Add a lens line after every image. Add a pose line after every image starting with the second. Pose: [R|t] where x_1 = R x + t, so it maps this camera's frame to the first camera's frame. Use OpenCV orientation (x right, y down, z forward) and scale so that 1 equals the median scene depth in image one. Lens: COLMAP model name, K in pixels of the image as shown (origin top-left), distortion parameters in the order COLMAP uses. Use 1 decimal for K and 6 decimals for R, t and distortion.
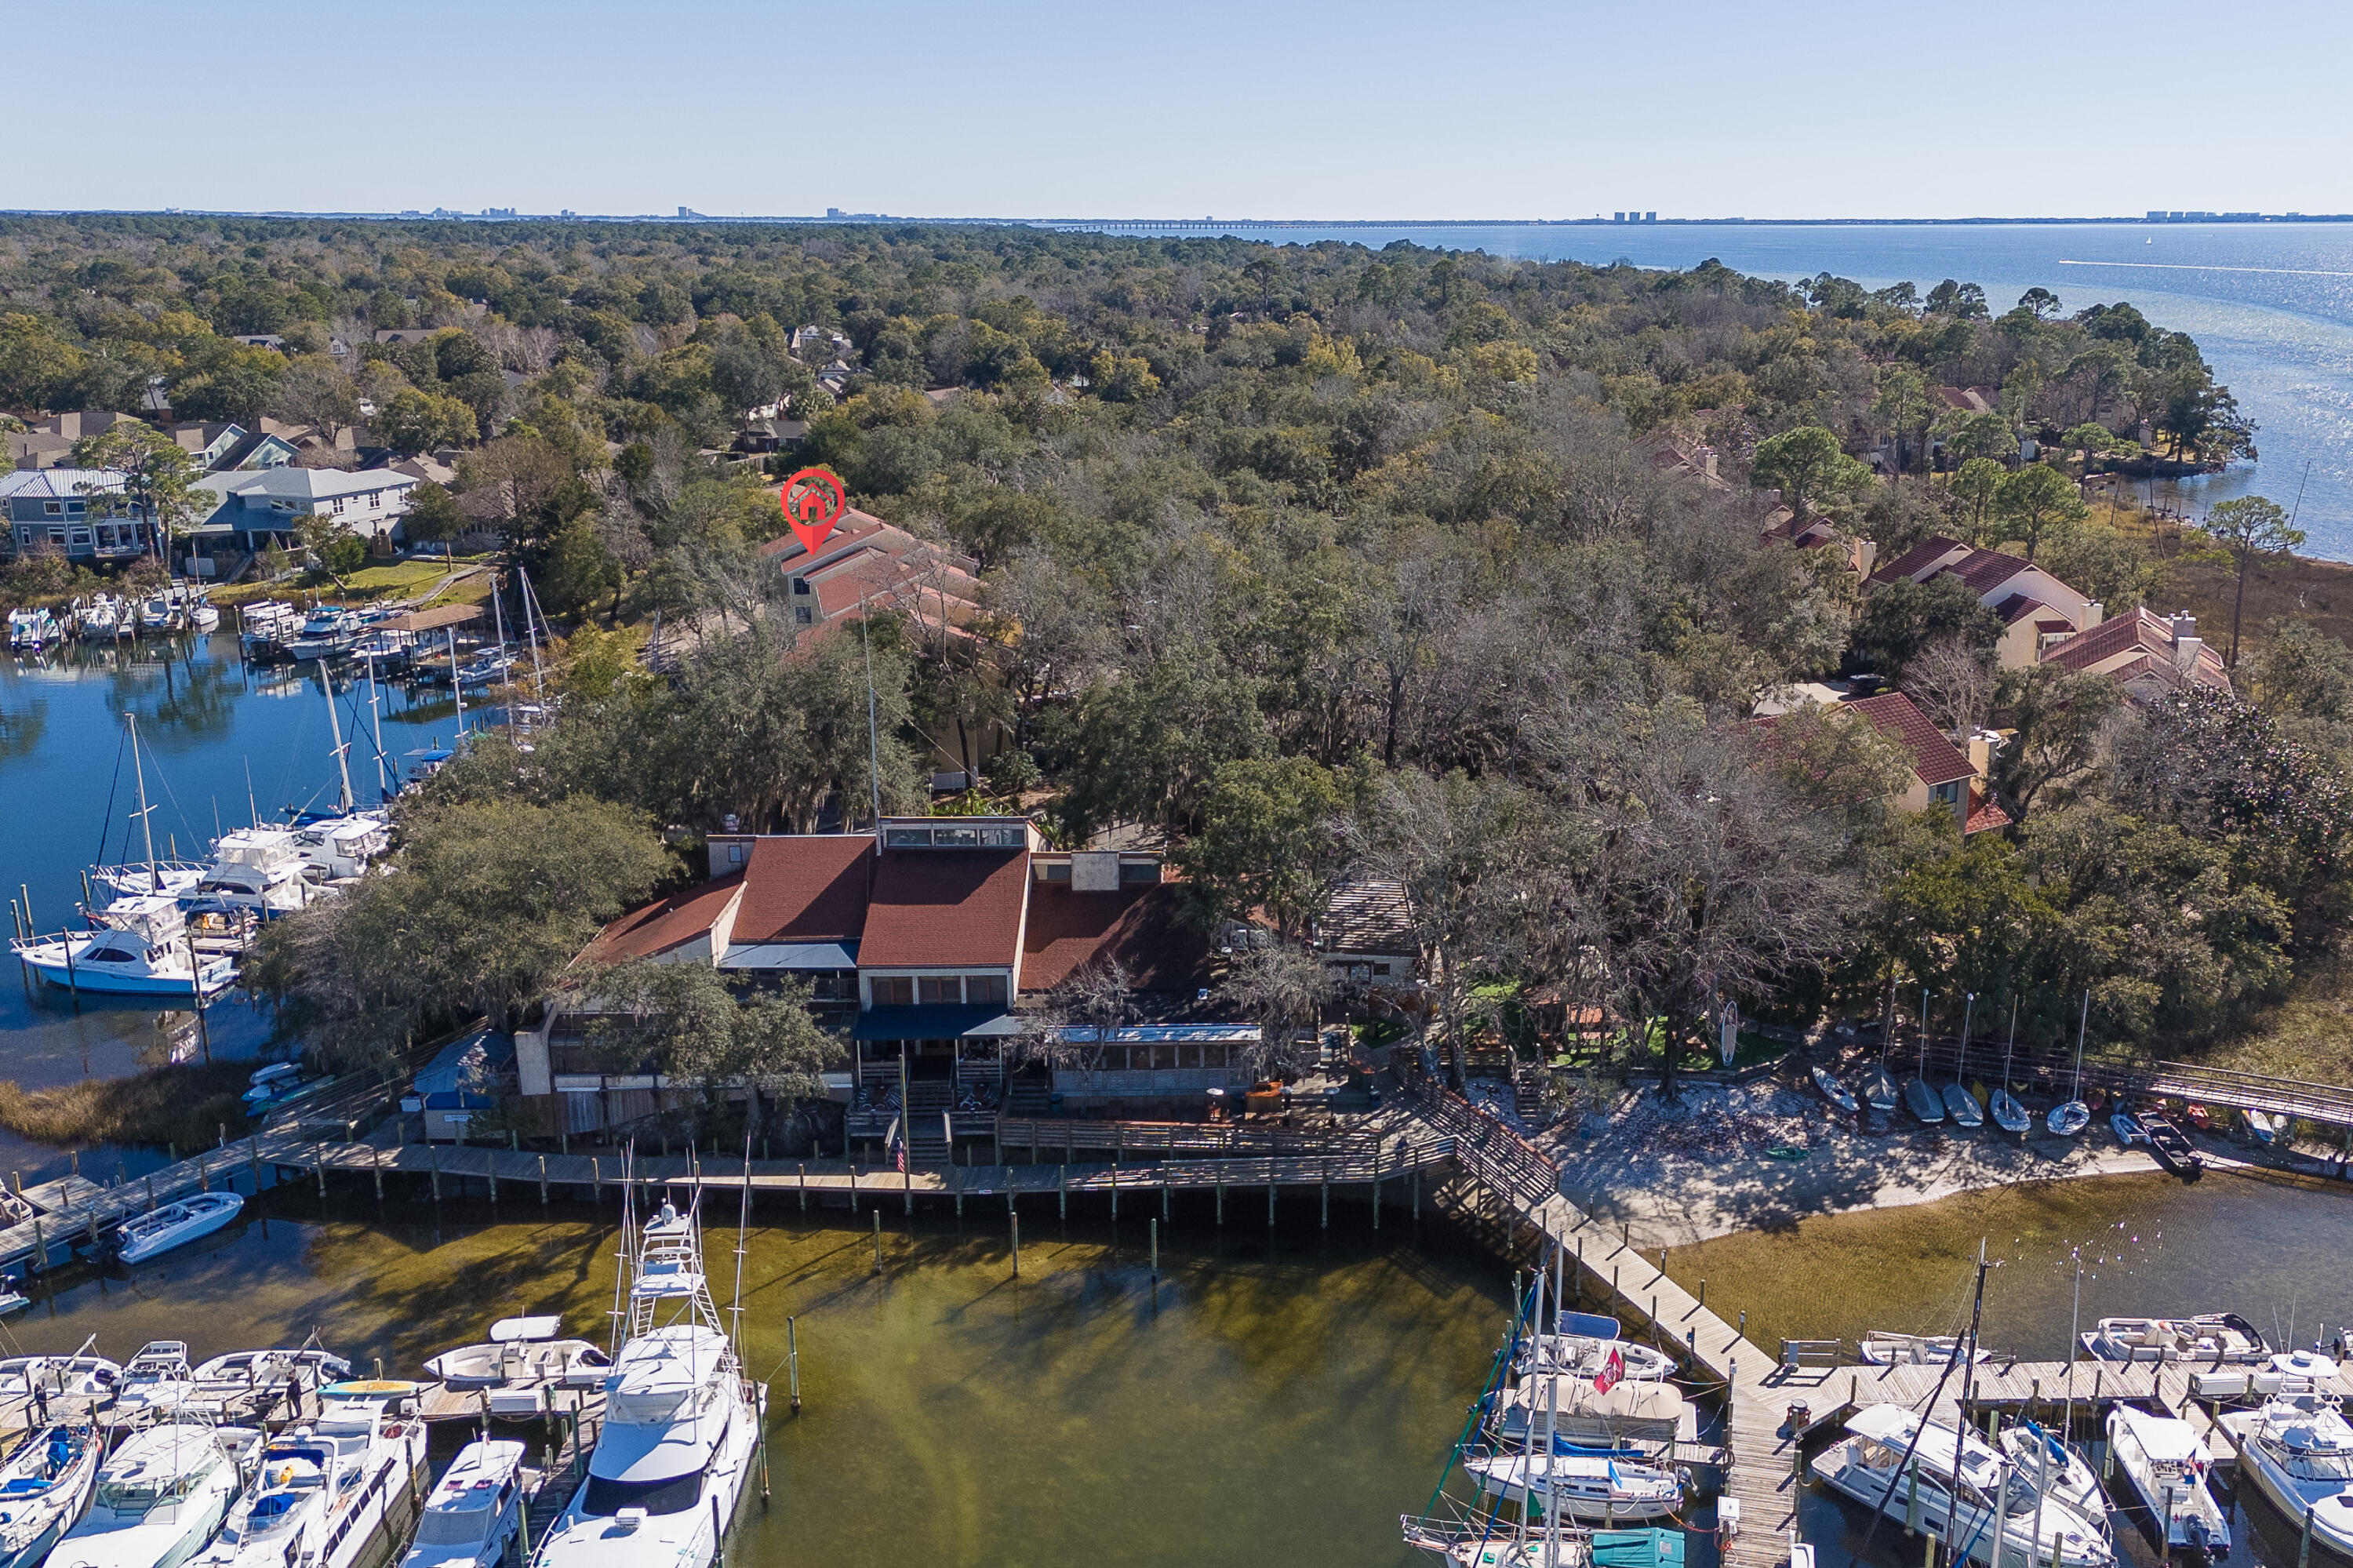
lens RADIAL K [[2051.7, 0, 1181.2], [0, 2051.7, 848.0], [0, 0, 1]] dist [0.050676, 0.006596]
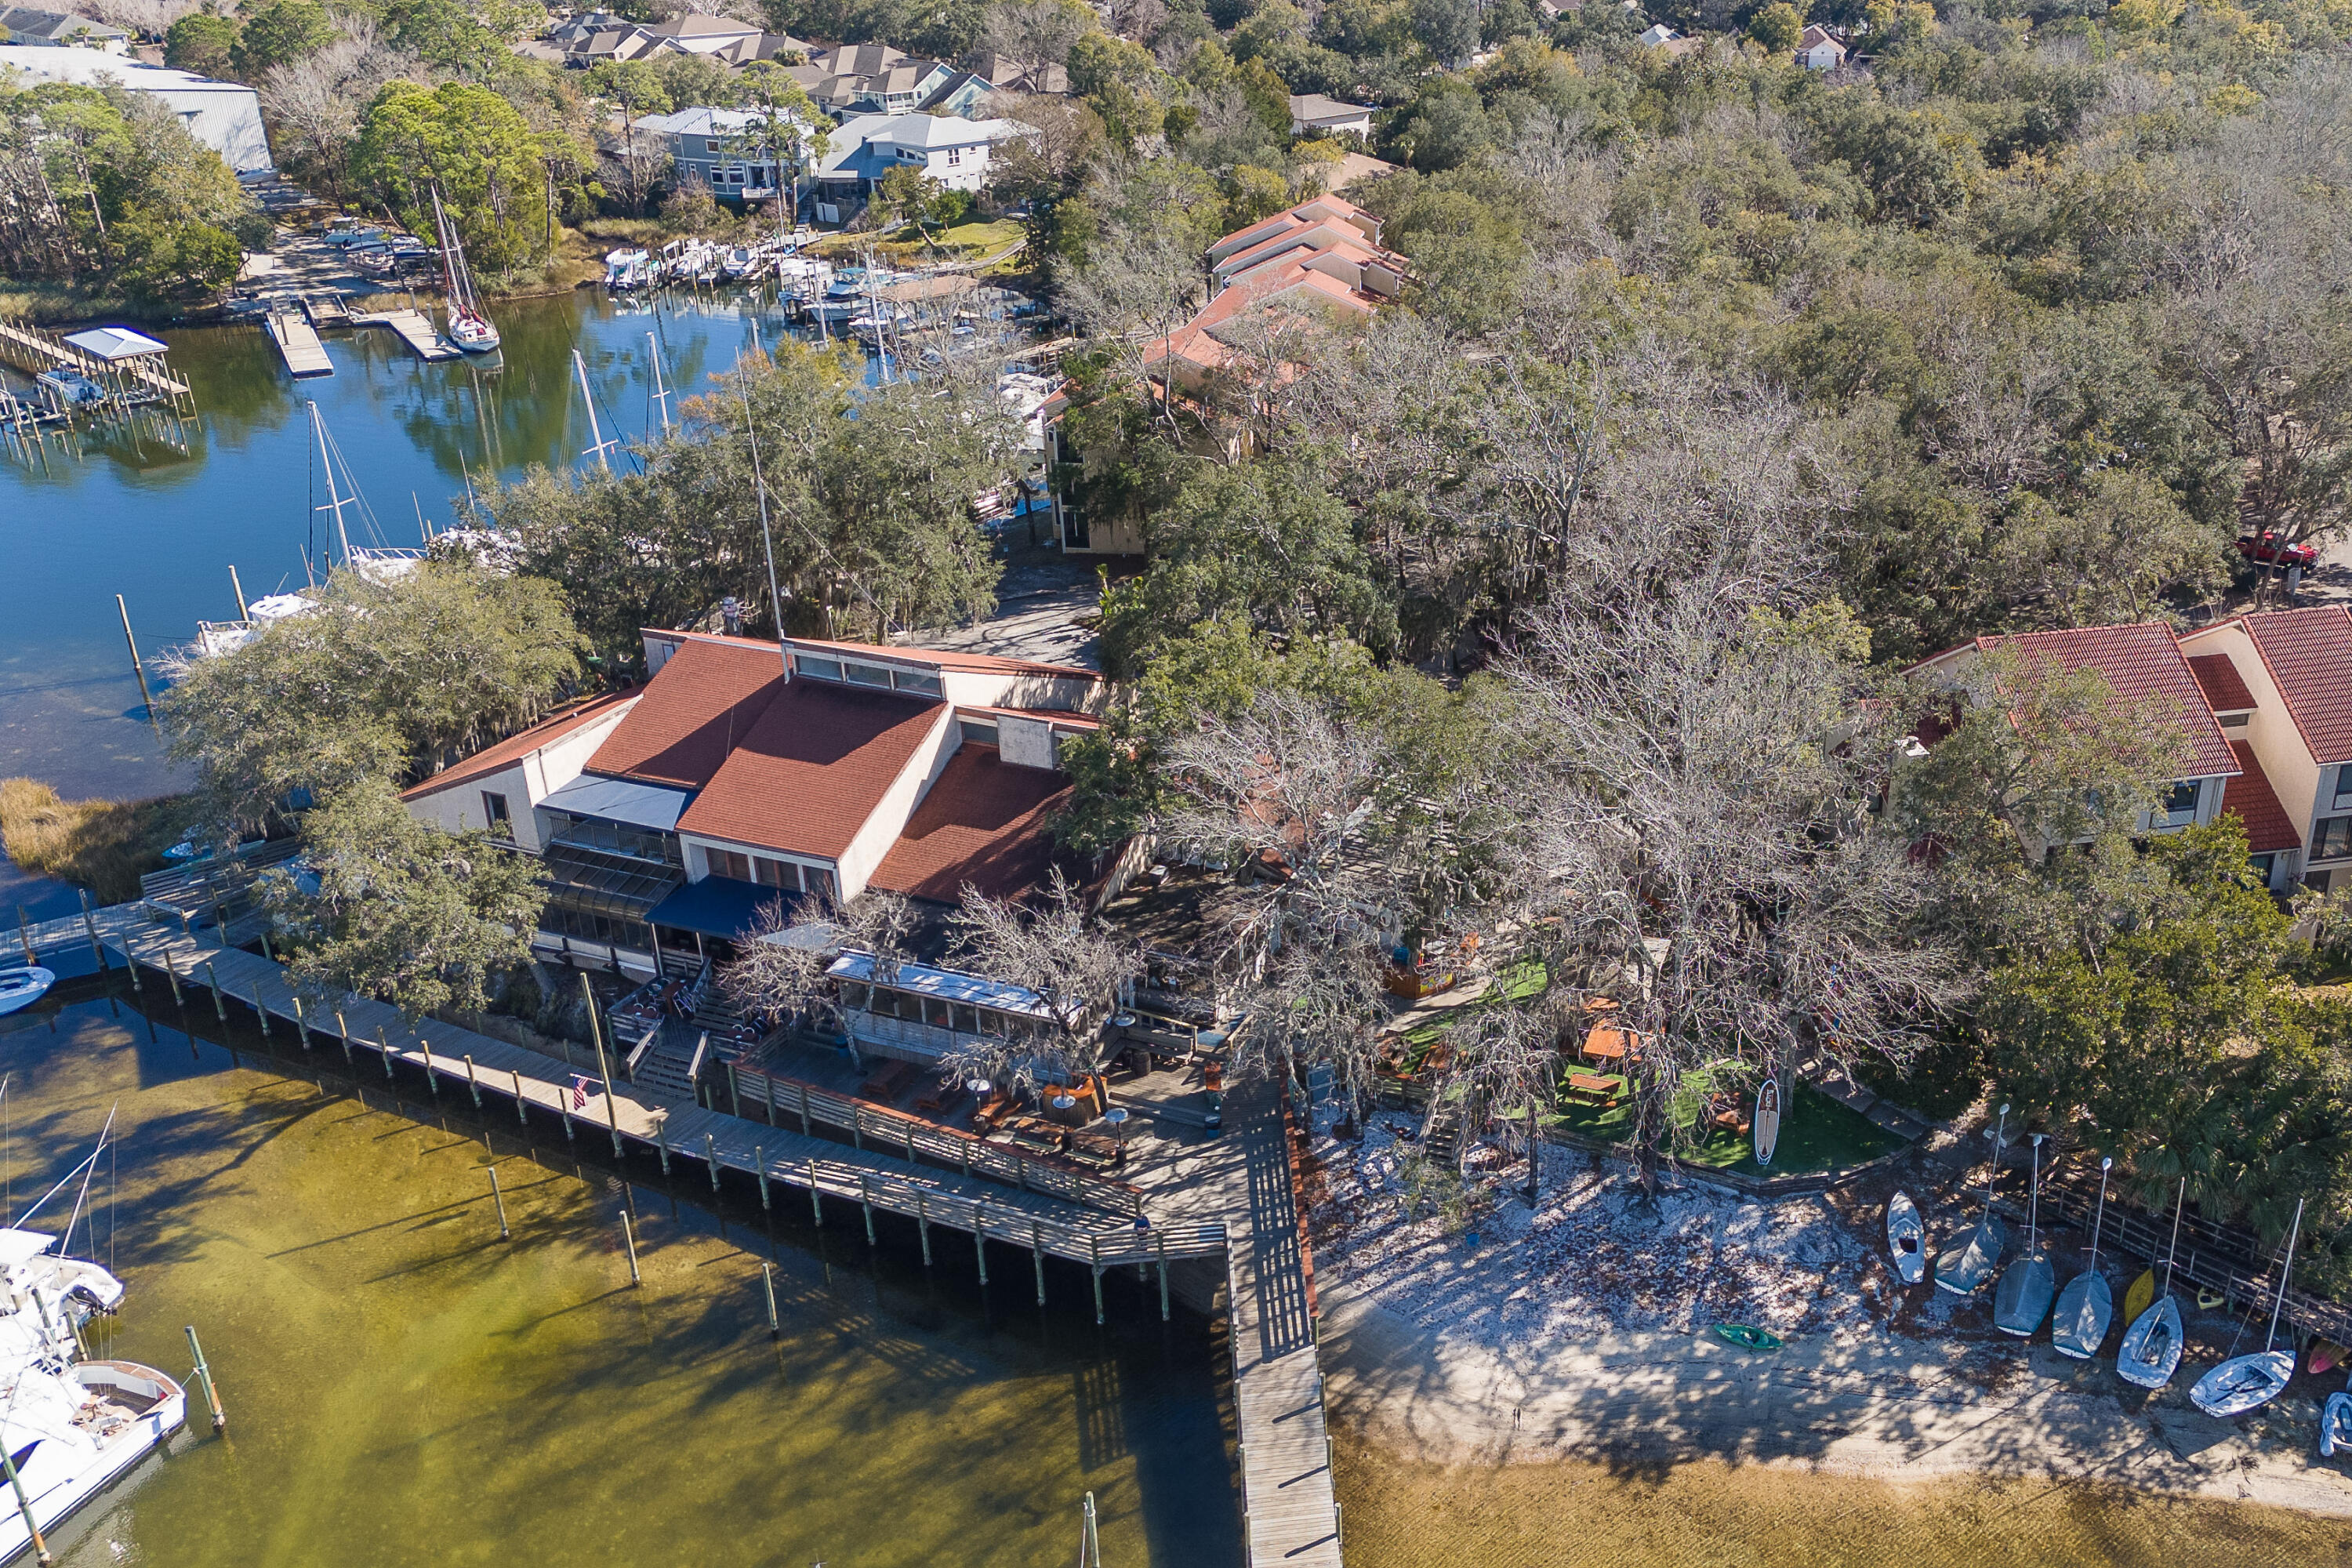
lens RADIAL K [[2050.7, 0, 1180.7], [0, 2050.7, 848.0], [0, 0, 1]] dist [0.050676, 0.006596]
pose [[0.931149, 0.157760, -0.328744, 0.310246], [-0.104474, 0.979191, 0.173984, -0.102386], [0.349351, -0.127660, 0.928255, 0.326533]]
